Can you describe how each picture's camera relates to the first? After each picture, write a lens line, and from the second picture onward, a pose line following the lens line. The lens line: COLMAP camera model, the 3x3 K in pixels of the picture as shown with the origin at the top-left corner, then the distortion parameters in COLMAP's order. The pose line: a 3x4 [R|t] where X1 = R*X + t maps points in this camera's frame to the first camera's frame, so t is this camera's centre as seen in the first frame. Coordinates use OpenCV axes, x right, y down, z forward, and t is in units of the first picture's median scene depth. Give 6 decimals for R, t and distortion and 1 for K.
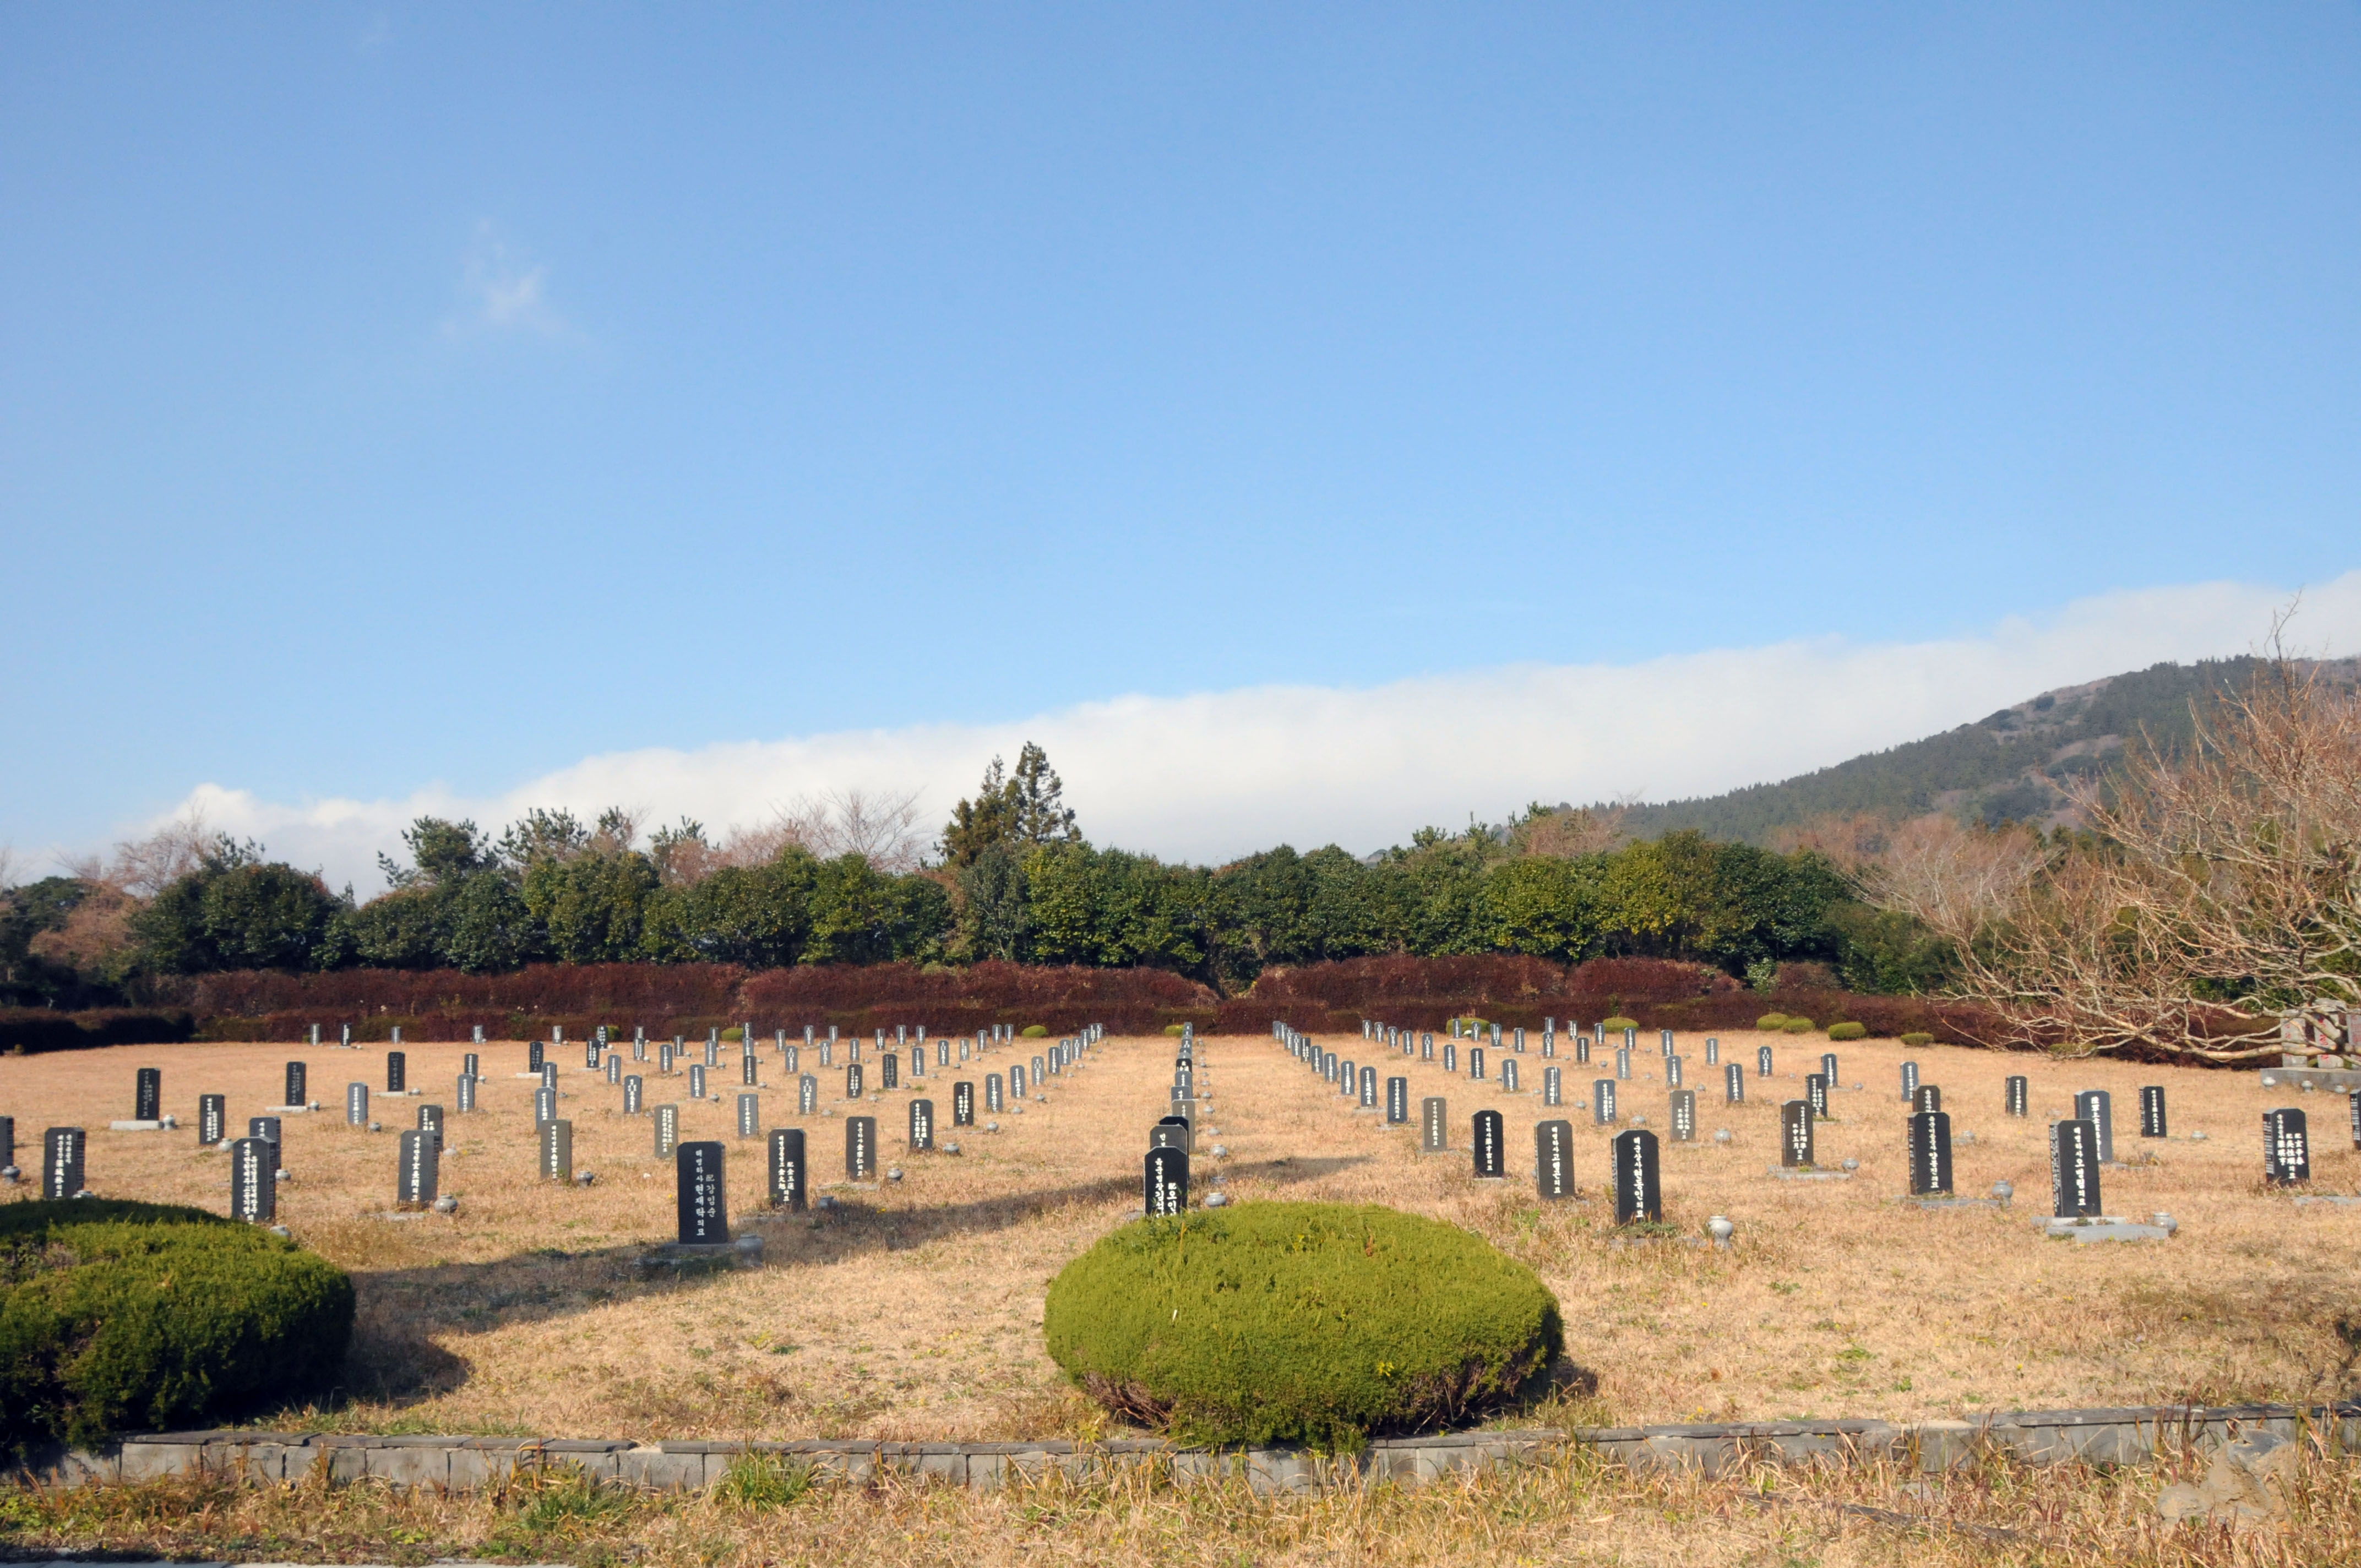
lens RADIAL K [[1800.9, 0, 1177.0], [0, 1800.9, 853.8], [0, 0, 1]] dist [-0.164987, 0.112676]
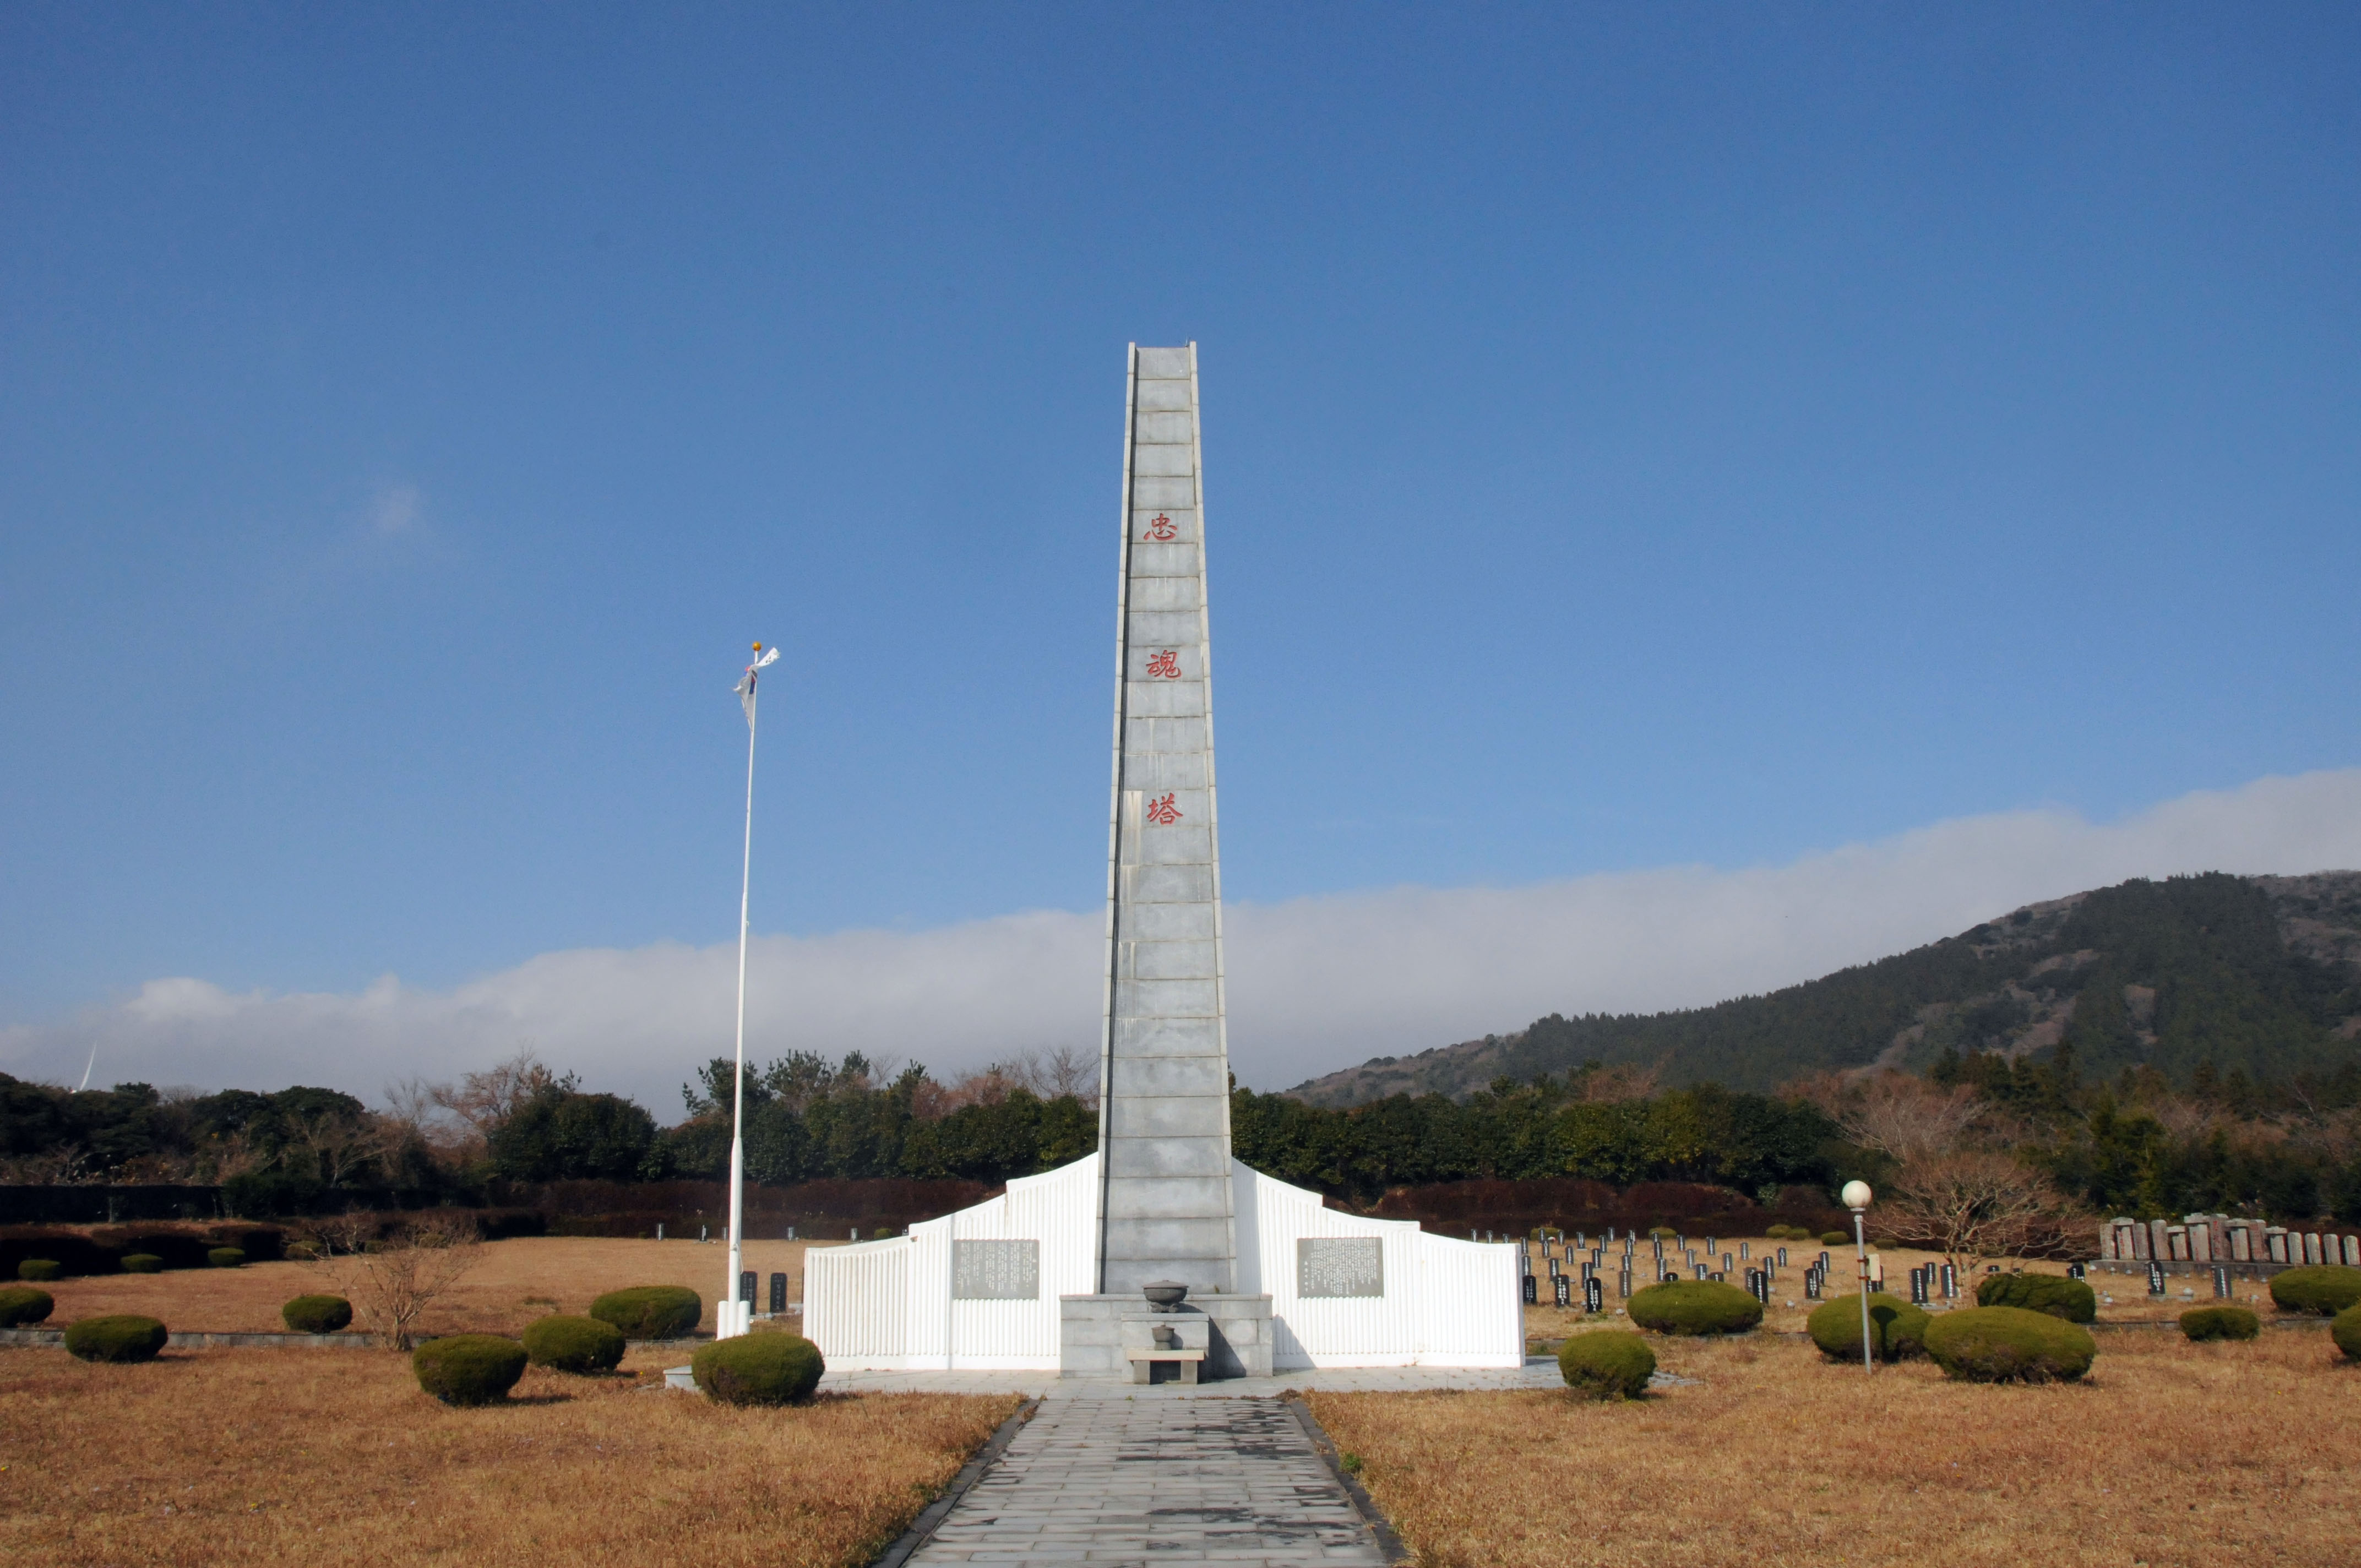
lens RADIAL K [[1800.9, 0, 1177.0], [0, 1800.9, 853.8], [0, 0, 1]] dist [-0.164987, 0.112676]
pose [[0.999885, 0.013170, 0.007466, -0.116556], [-0.012248, 0.993595, -0.112334, -0.029674], [-0.008898, 0.112230, 0.993642, -0.308247]]
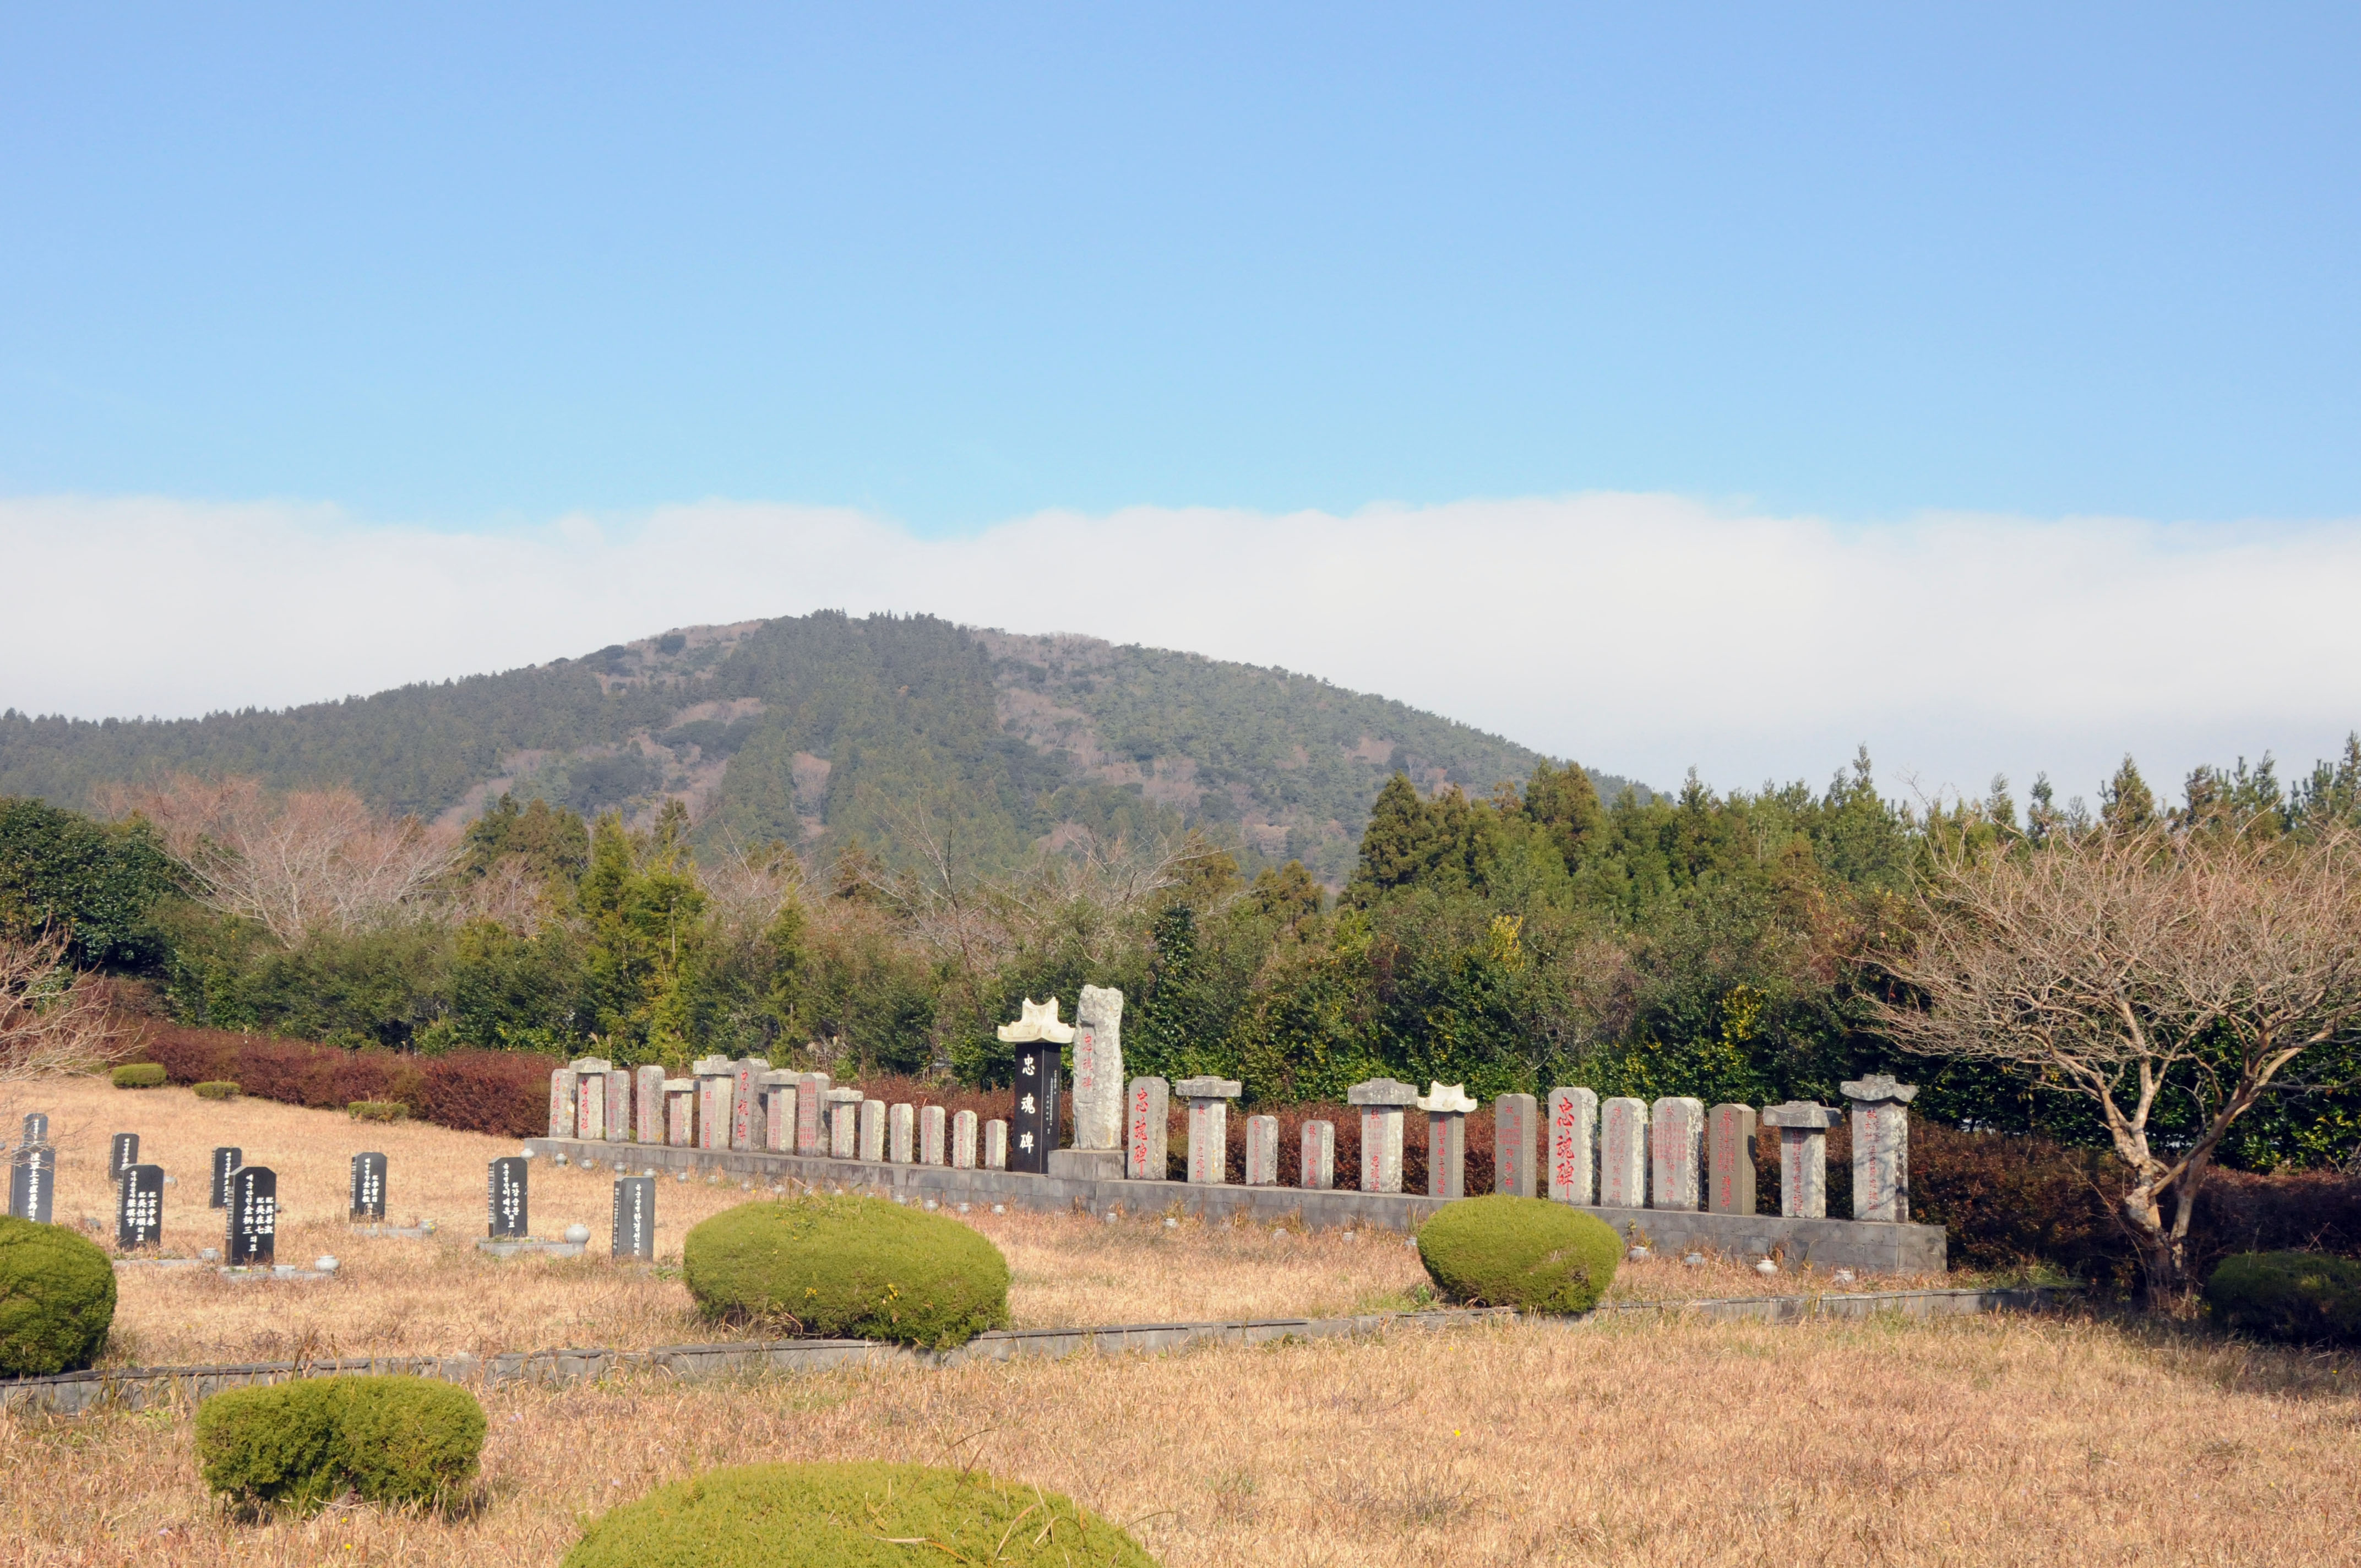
lens RADIAL K [[2638.9, 0, 1171.7], [0, 2638.9, 901.1], [0, 0, 1]] dist [-0.007655, 0.037296]
pose [[0.791222, 0.072670, 0.607196, 0.044146], [-0.092671, 0.995695, 0.001591, -0.009627], [-0.604467, -0.057529, 0.794551, -0.094953]]
